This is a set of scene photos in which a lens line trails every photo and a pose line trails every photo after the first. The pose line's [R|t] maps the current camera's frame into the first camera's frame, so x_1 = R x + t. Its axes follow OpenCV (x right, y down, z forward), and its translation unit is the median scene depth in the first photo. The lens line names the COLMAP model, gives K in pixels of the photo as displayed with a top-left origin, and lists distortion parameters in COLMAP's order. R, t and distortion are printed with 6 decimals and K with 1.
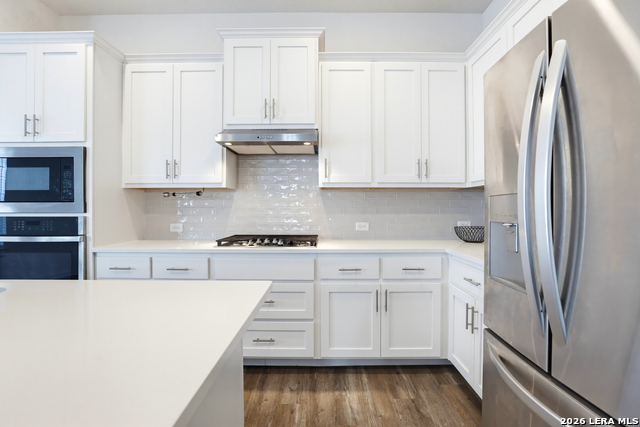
lens RADIAL K [[296.7, 0, 322.7], [0, 296.7, 211.9], [0, 0, 1]] dist [-0.030618, 0.004503]
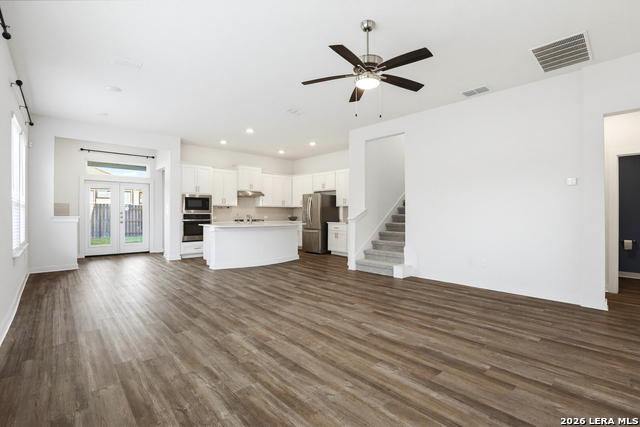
lens RADIAL K [[296.7, 0, 328.1], [0, 296.7, 209.0], [0, 0, 1]] dist [-0.030618, 0.004503]
pose [[0.715620, 0.013336, 0.698363, -2.082936], [-0.002785, 0.999864, -0.016239, 0.006402], [-0.698485, 0.009676, 0.715560, -2.374018]]
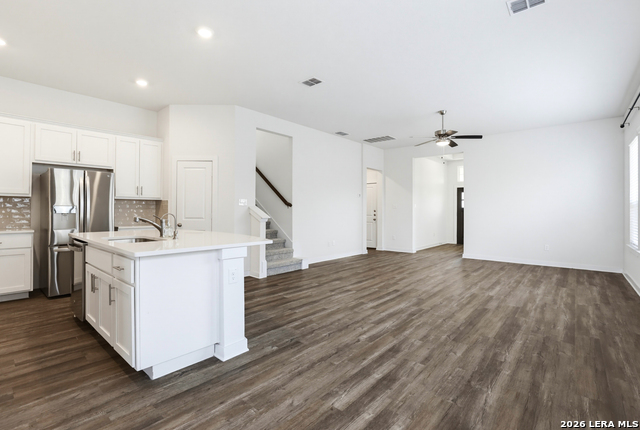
lens RADIAL K [[298.2, 0, 329.7], [0, 298.2, 212.8], [0, 0, 1]] dist [-0.003299, -0.000437]
pose [[-0.777792, -0.011144, 0.628423, -1.895722], [-0.004778, 0.999919, 0.011818, -0.020473], [-0.628504, 0.006190, -0.777782, 0.738013]]
